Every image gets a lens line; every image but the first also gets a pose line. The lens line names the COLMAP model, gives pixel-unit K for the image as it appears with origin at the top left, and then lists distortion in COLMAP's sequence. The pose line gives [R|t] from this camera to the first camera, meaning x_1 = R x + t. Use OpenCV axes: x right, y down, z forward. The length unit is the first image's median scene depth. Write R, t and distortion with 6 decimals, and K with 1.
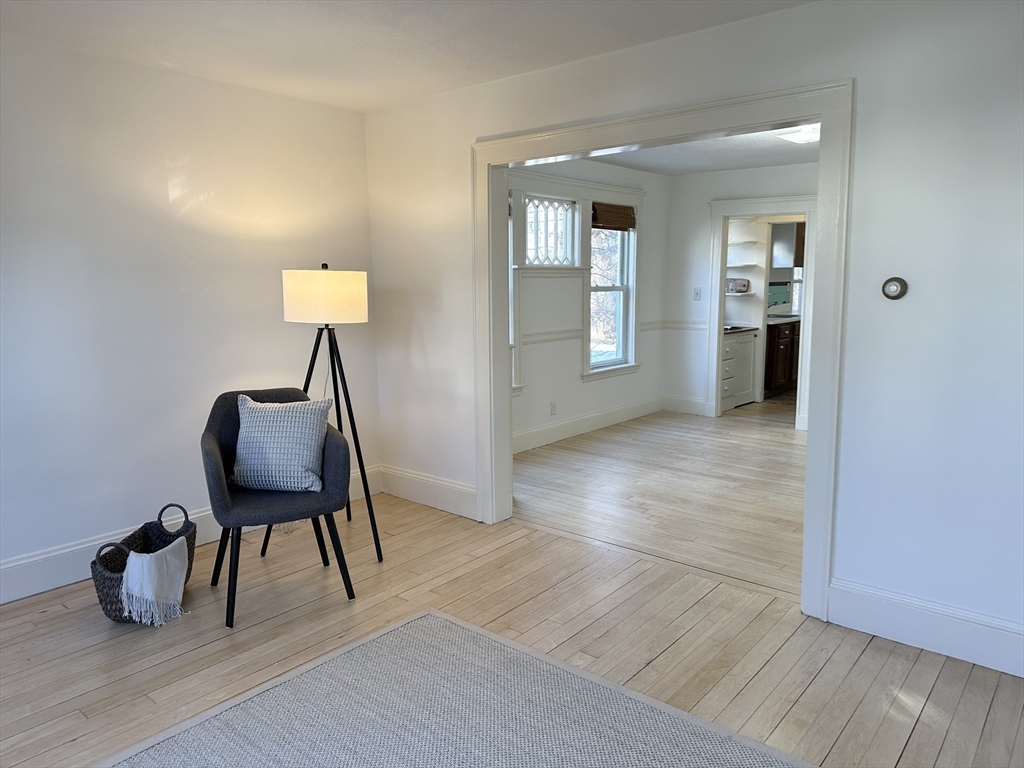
lens RADIAL K [[713.6, 0, 504.7], [0, 713.6, 390.1], [0, 0, 1]] dist [0.119307, -0.168094]
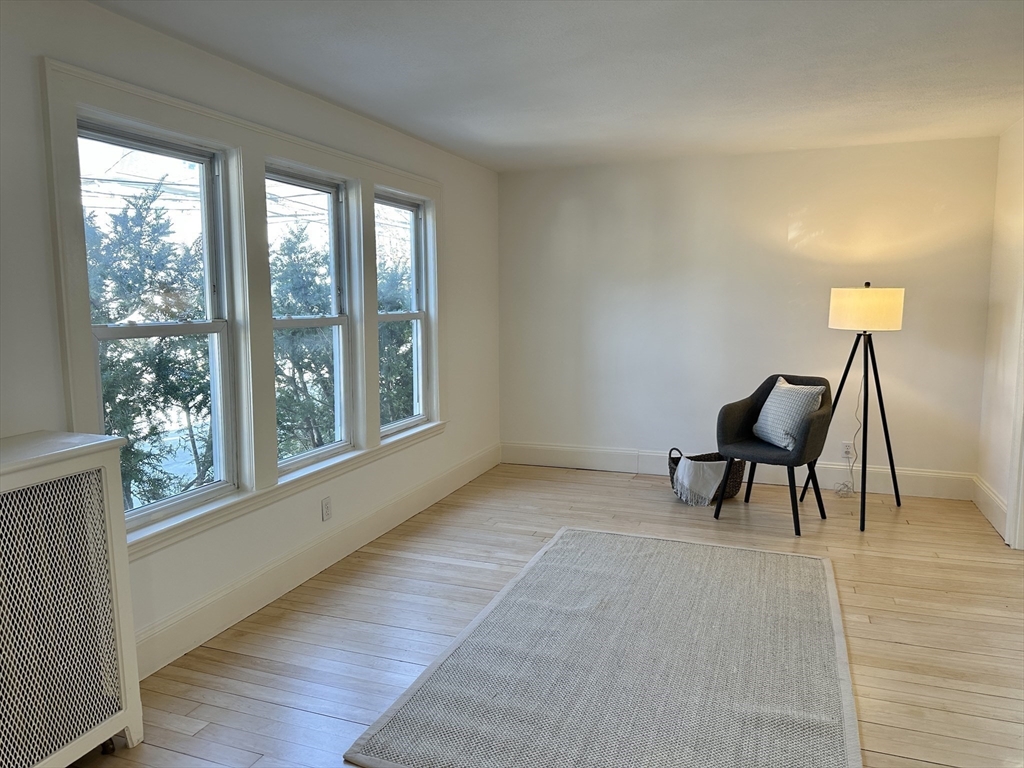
lens RADIAL K [[713.6, 0, 504.7], [0, 713.6, 390.1], [0, 0, 1]] dist [0.119307, -0.168094]
pose [[0.340235, 0.129323, -0.931405, 0.457113], [-0.137221, 0.986723, 0.086878, -0.010167], [0.930274, 0.098249, 0.353464, -0.000119]]
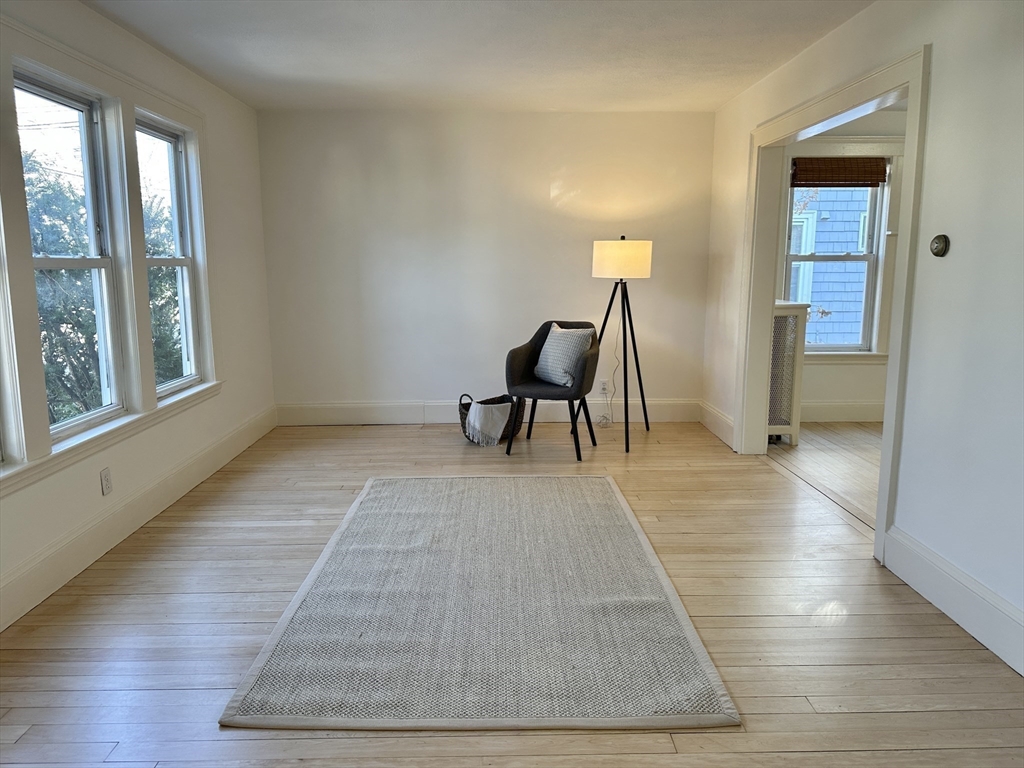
lens RADIAL K [[713.6, 0, 504.7], [0, 713.6, 390.1], [0, 0, 1]] dist [0.119307, -0.168094]
pose [[0.663815, 0.136757, -0.735287, 0.422619], [-0.115483, 0.990091, 0.079891, 0.023554], [0.738927, 0.031880, 0.673031, -0.065116]]
